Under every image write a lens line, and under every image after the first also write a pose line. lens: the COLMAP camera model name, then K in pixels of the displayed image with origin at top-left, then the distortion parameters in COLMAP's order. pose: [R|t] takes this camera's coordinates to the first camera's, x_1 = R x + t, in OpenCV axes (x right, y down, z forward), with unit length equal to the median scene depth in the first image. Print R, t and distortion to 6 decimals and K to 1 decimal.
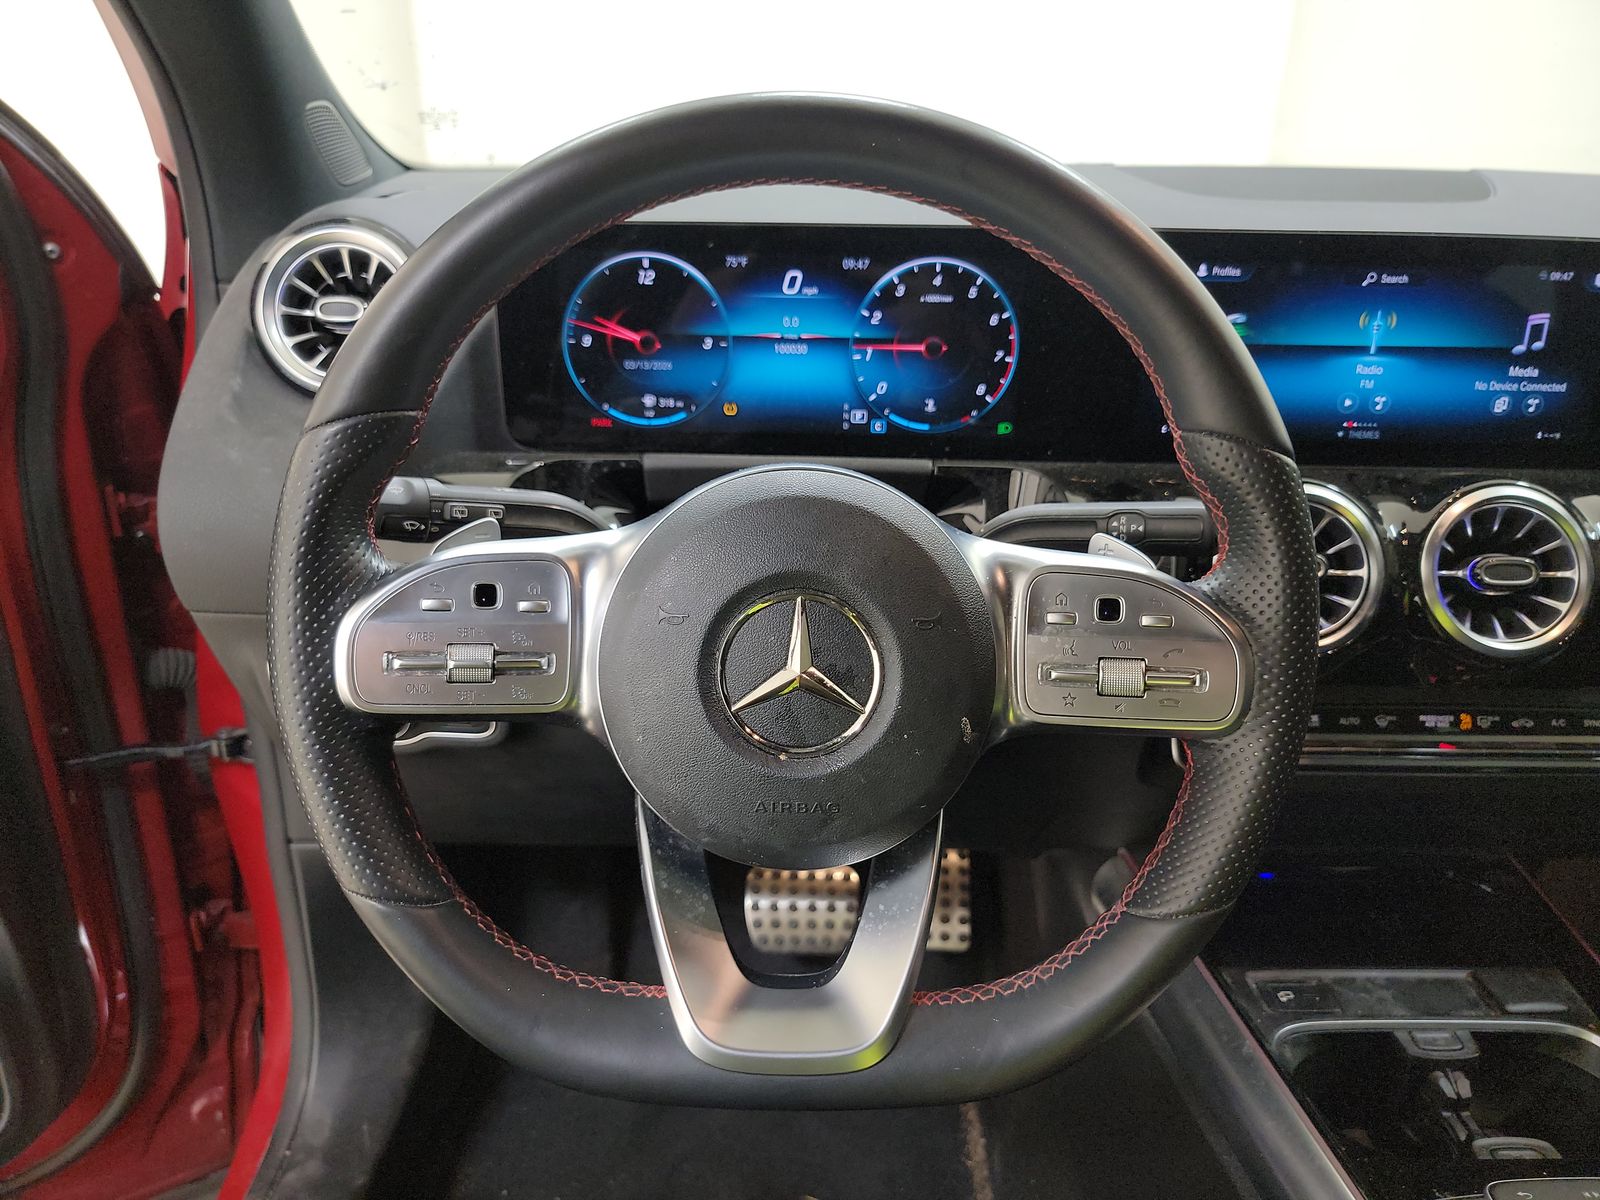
lens RADIAL K [[1231.4, 0, 800.8], [0, 1231.4, 593.4], [0, 0, 1]] dist [0.012662, 0.007544]
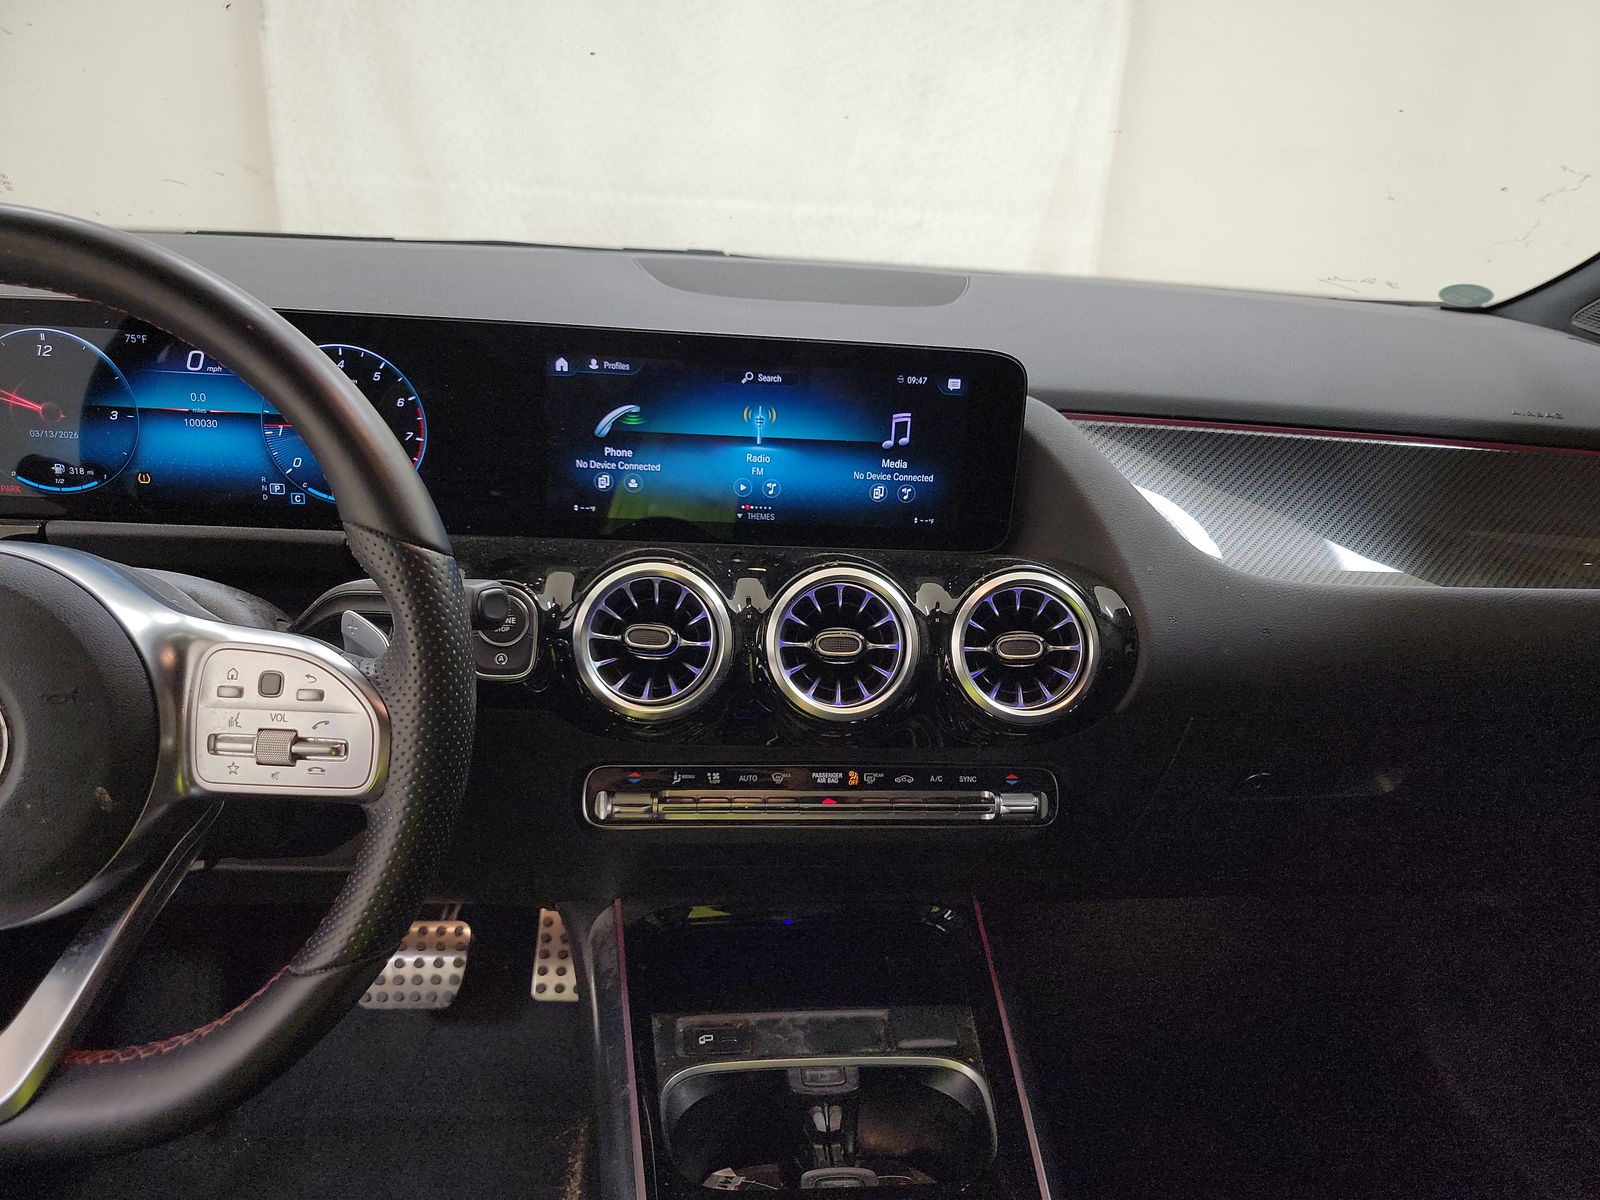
lens RADIAL K [[1115.3, 0, 798.6], [0, 1115.3, 601.2], [0, 0, 1]] dist [0.022034, -0.013017]
pose [[0.995388, 0.013035, 0.095043, 0.399824], [-0.007196, 0.998080, -0.061521, 0.008142], [-0.095662, 0.060553, 0.993570, 0.009975]]
